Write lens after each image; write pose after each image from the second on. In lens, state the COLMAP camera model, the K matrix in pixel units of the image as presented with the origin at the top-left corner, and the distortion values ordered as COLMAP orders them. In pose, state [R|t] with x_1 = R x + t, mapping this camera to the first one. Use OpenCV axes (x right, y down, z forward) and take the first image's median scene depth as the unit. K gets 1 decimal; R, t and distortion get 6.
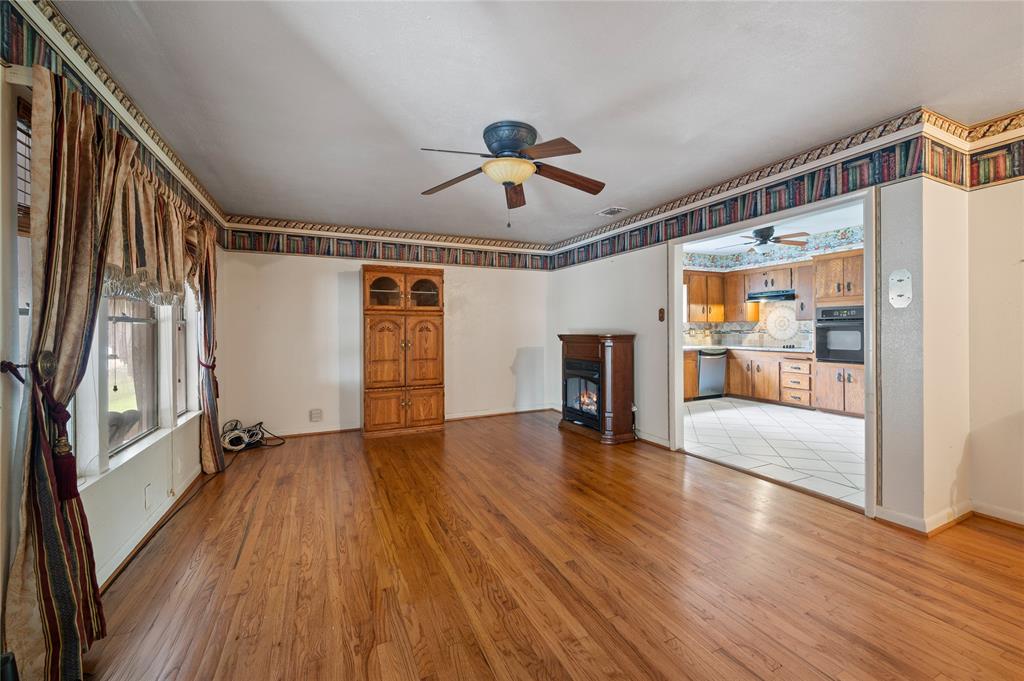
lens RADIAL K [[403.9, 0, 516.0], [0, 403.9, 334.3], [0, 0, 1]] dist [-0.001635, 0.000560]
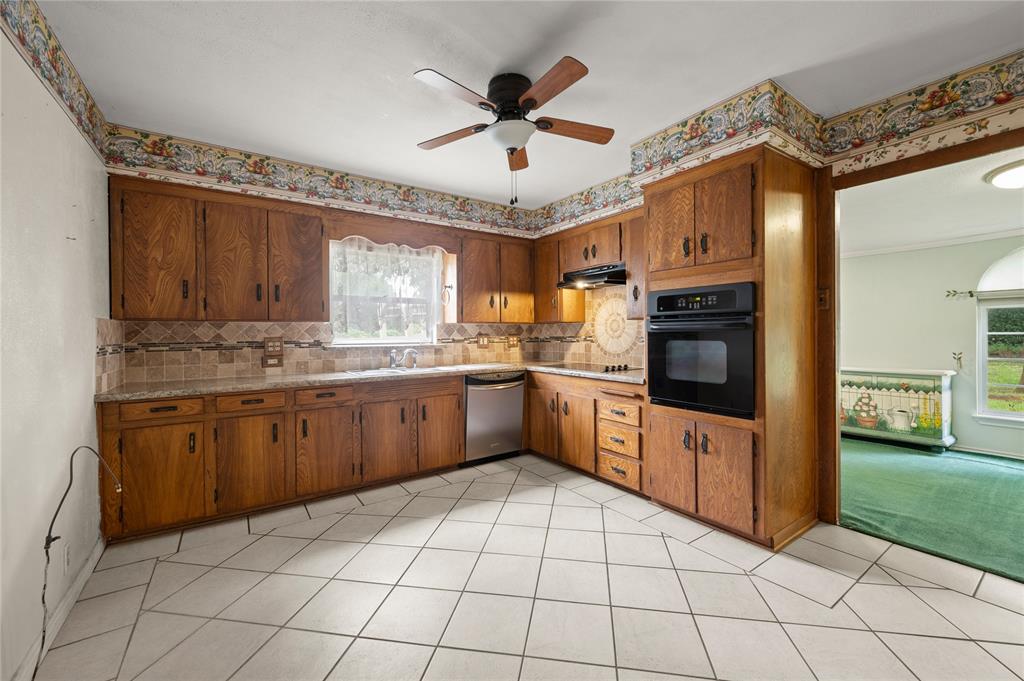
lens RADIAL K [[403.9, 0, 507.7], [0, 403.9, 338.6], [0, 0, 1]] dist [-0.001635, 0.000560]
pose [[0.986829, 0.001079, 0.161763, 0.443570], [-0.001056, 0.999999, -0.000224, -0.008736], [-0.161763, 0.000050, 0.986830, 0.488789]]
